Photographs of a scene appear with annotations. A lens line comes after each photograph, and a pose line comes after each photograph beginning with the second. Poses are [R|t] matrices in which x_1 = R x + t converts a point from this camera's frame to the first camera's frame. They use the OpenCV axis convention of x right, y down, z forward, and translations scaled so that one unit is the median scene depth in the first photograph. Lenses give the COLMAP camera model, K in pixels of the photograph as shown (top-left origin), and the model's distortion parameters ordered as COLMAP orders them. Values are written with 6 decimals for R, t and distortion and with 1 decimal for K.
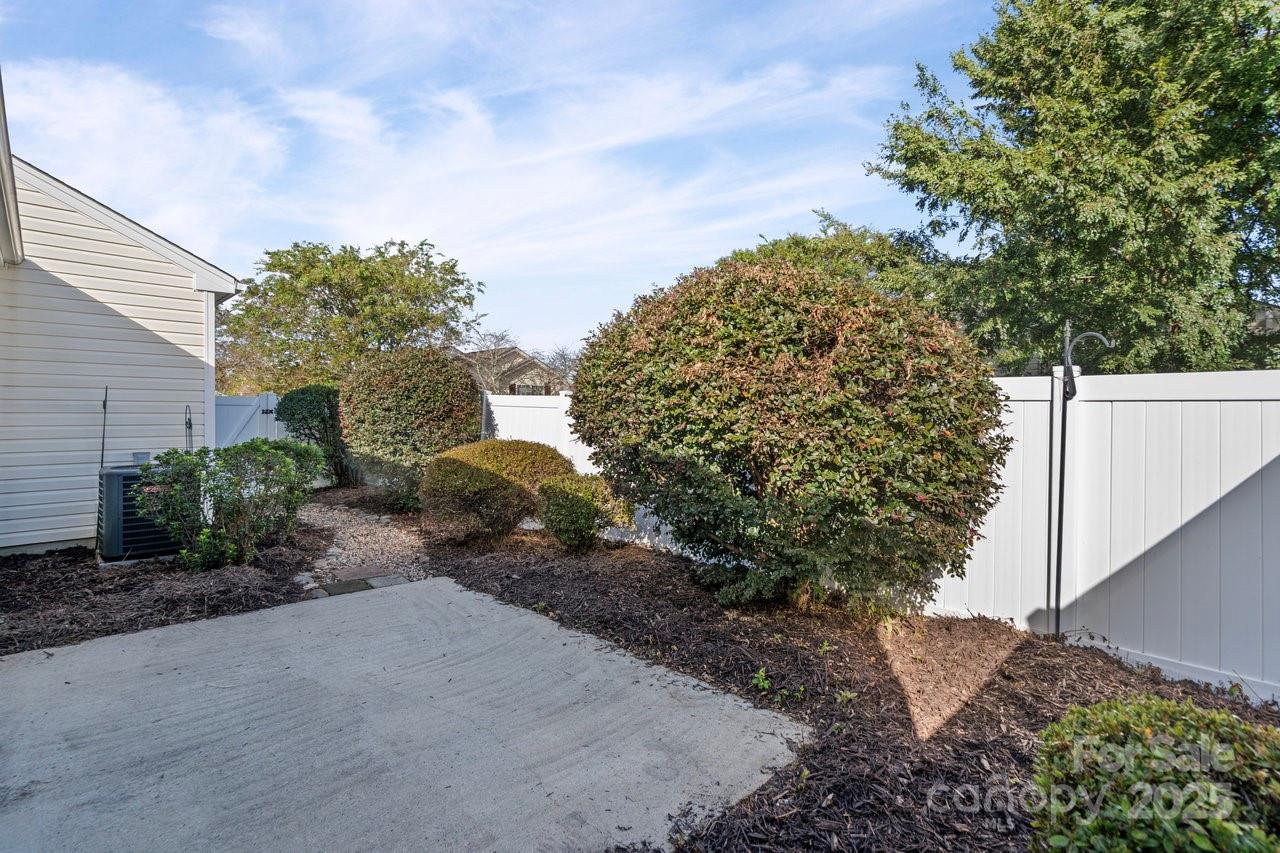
lens RADIAL K [[587.6, 0, 636.8], [0, 587.6, 419.0], [0, 0, 1]] dist [-0.003892, 0.001958]
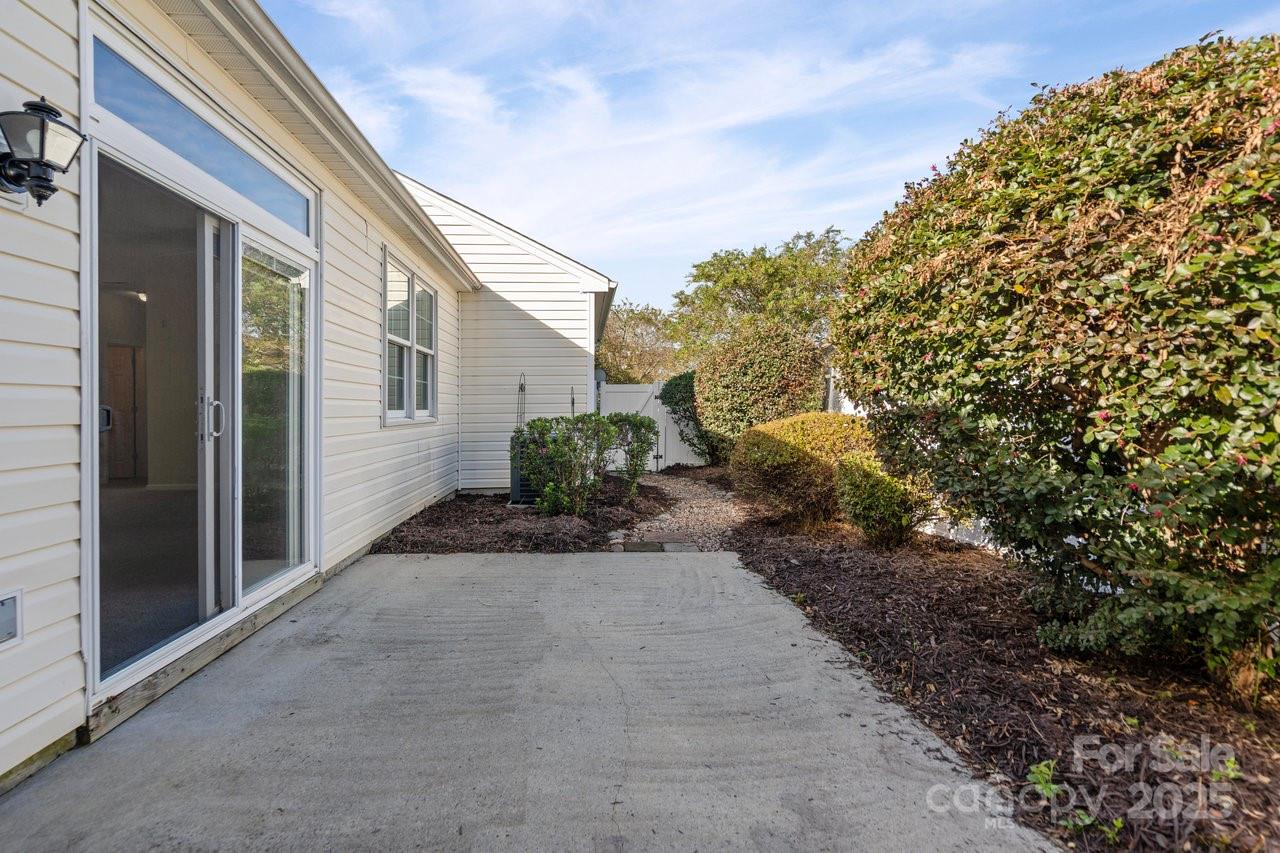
lens RADIAL K [[587.6, 0, 634.3], [0, 587.6, 433.1], [0, 0, 1]] dist [-0.003892, 0.001958]
pose [[0.760944, 0.012864, -0.648689, 0.216626], [0.007377, 0.999567, 0.028475, 0.064738], [0.648775, -0.026454, 0.760520, 0.239136]]
